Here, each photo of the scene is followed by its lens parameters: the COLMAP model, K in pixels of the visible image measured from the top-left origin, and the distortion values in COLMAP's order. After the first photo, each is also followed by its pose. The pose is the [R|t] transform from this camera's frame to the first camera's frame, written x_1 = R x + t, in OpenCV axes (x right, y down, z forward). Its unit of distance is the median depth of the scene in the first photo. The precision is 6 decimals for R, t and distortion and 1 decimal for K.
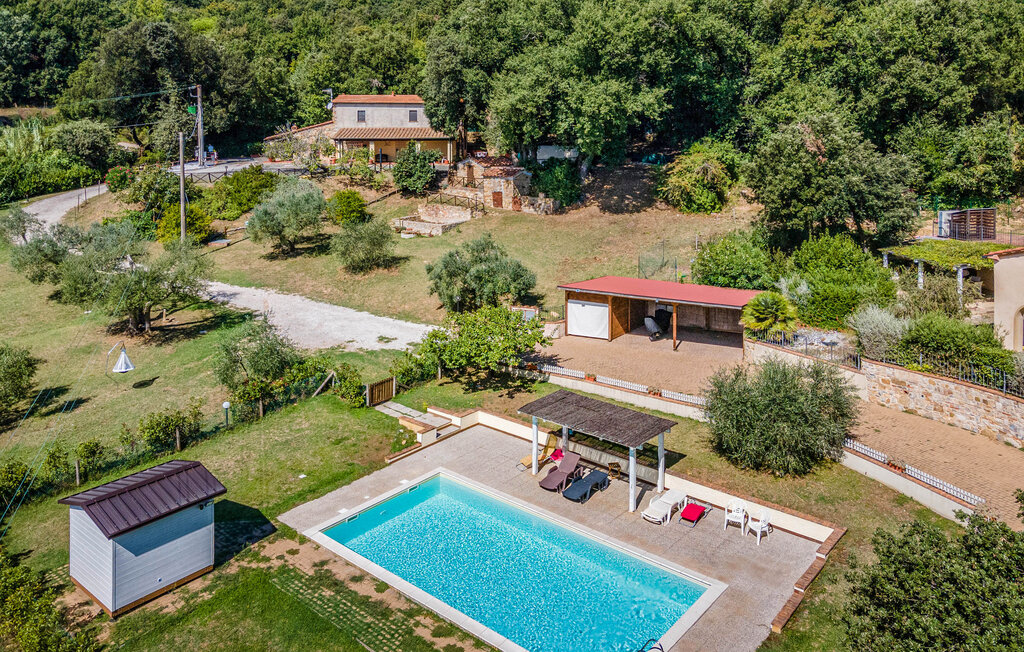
lens RADIAL K [[737.7, 0, 526.4], [0, 737.7, 280.5], [0, 0, 1]] dist [0.030810, -0.010911]
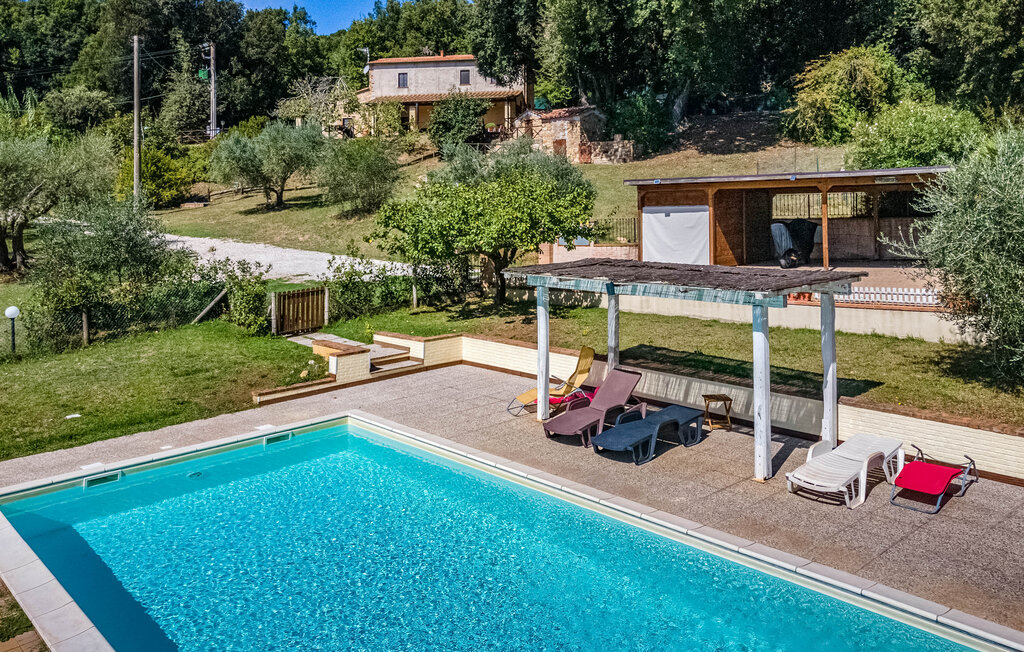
lens RADIAL K [[815.3, 0, 544.0], [0, 815.3, 212.6], [0, 0, 1]] dist [0.028430, -0.000785]
pose [[0.995023, 0.000015, -0.099645, 0.028299], [-0.017435, 0.984600, -0.173951, 0.100486], [0.098108, 0.174822, 0.979700, 0.215532]]
